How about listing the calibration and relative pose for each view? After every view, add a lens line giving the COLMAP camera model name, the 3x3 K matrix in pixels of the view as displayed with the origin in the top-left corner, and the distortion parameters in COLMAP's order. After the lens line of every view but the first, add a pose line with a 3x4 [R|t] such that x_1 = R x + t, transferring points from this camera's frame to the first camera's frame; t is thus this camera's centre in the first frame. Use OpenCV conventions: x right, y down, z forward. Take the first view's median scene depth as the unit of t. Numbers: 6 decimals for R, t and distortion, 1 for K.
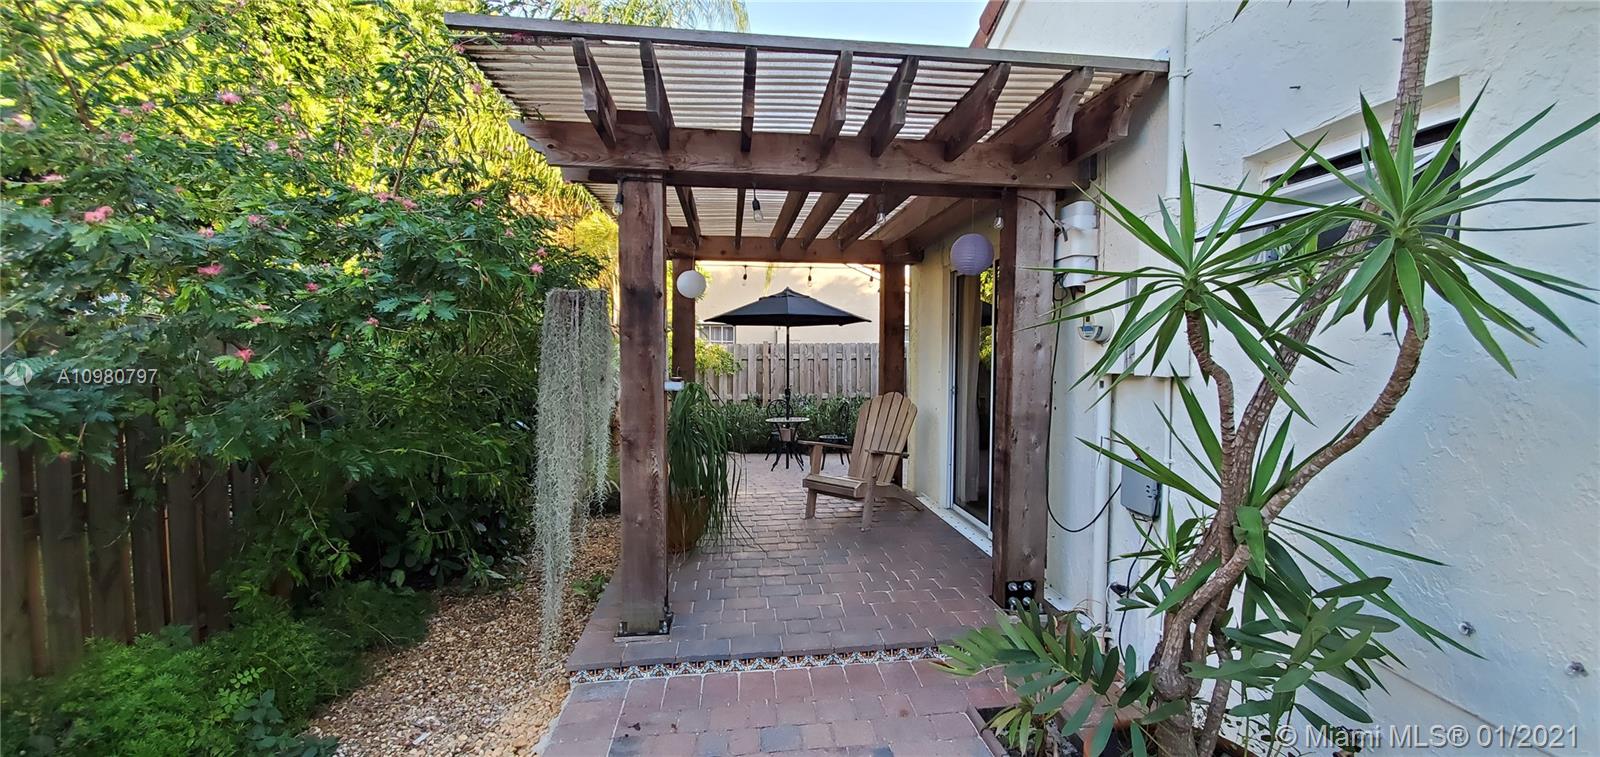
lens RADIAL K [[643.1, 0, 805.8], [0, 643.1, 376.4], [0, 0, 1]] dist [0.028224, -0.021391]
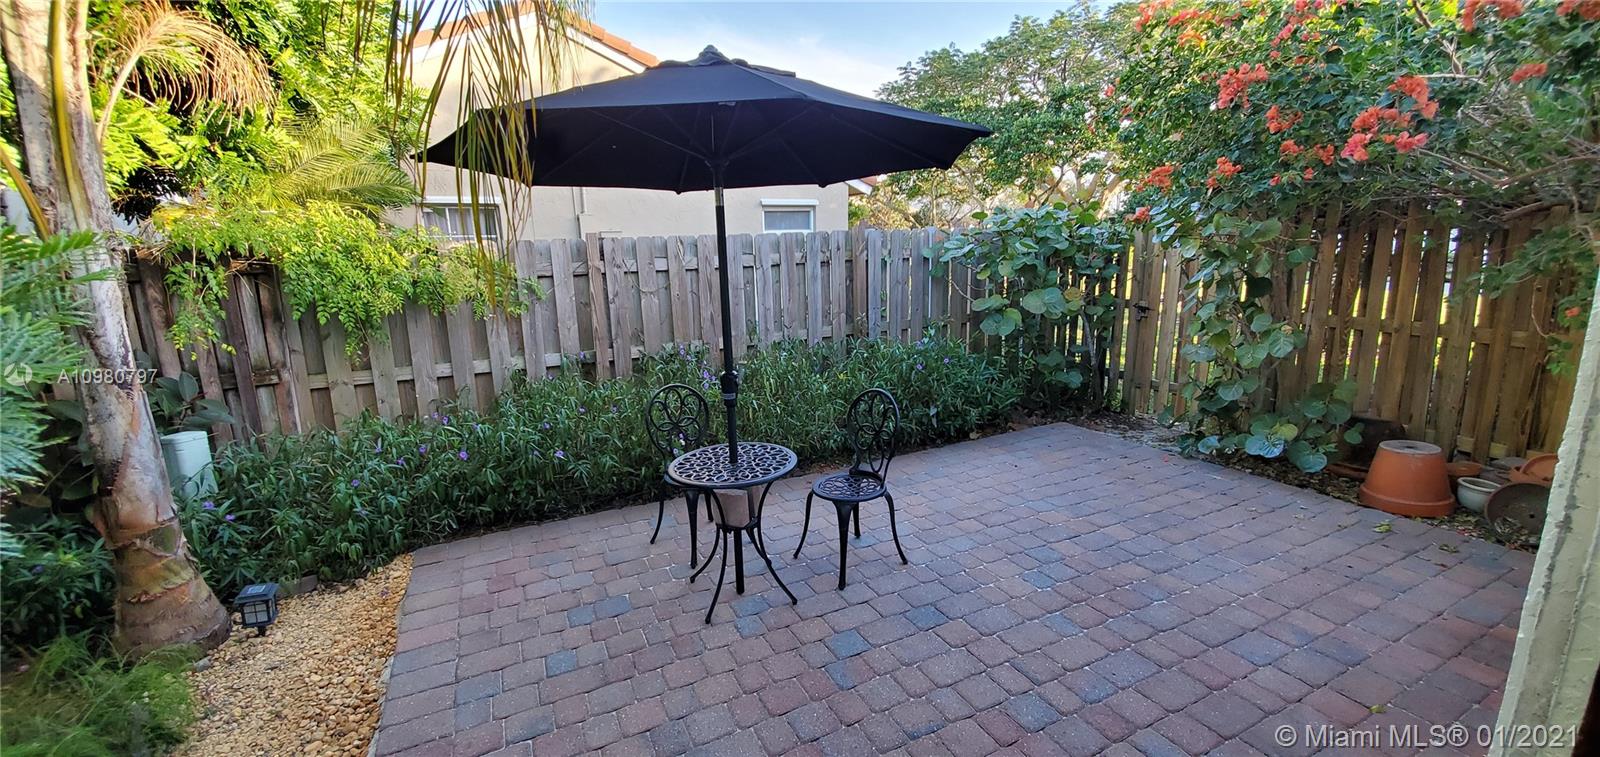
lens RADIAL K [[643.1, 0, 805.8], [0, 643.1, 376.4], [0, 0, 1]] dist [0.028224, -0.021391]
pose [[0.941010, -0.093681, 0.325153, -0.077354], [0.038858, 0.984473, 0.171183, -0.027670], [-0.336141, -0.148450, 0.930039, 0.519943]]
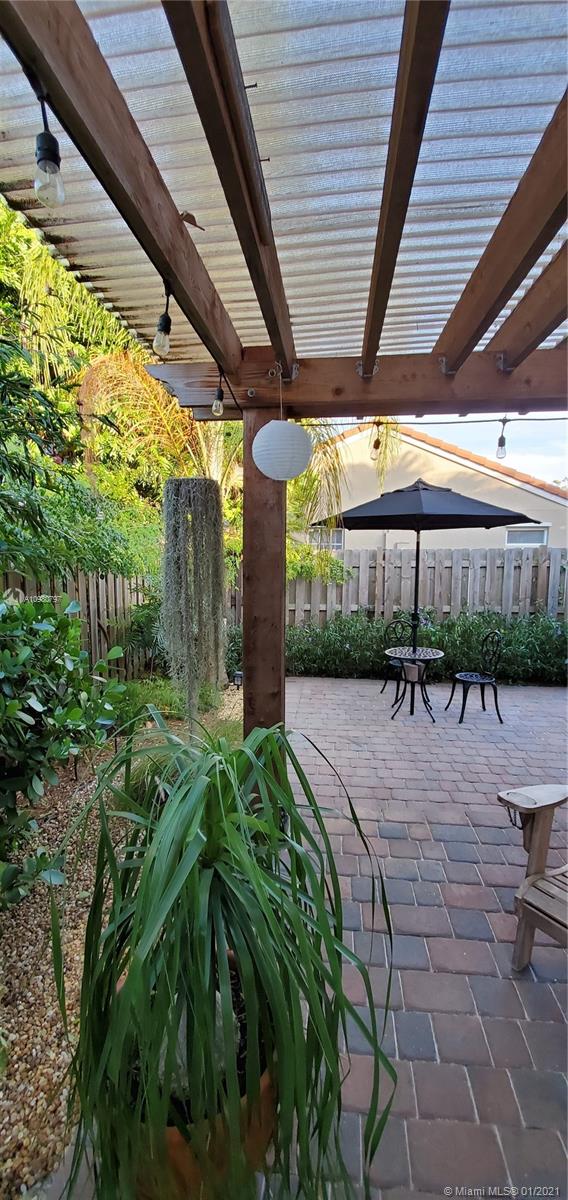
lens RADIAL K [[469.3, 0, 279.5], [0, 469.3, 601.4], [0, 0, 1]] dist [0.003503, -0.012220]
pose [[0.972222, 0.027225, -0.232474, -0.044353], [-0.009058, 0.996845, 0.078859, -0.029138], [0.233887, -0.074562, 0.969400, 0.329905]]
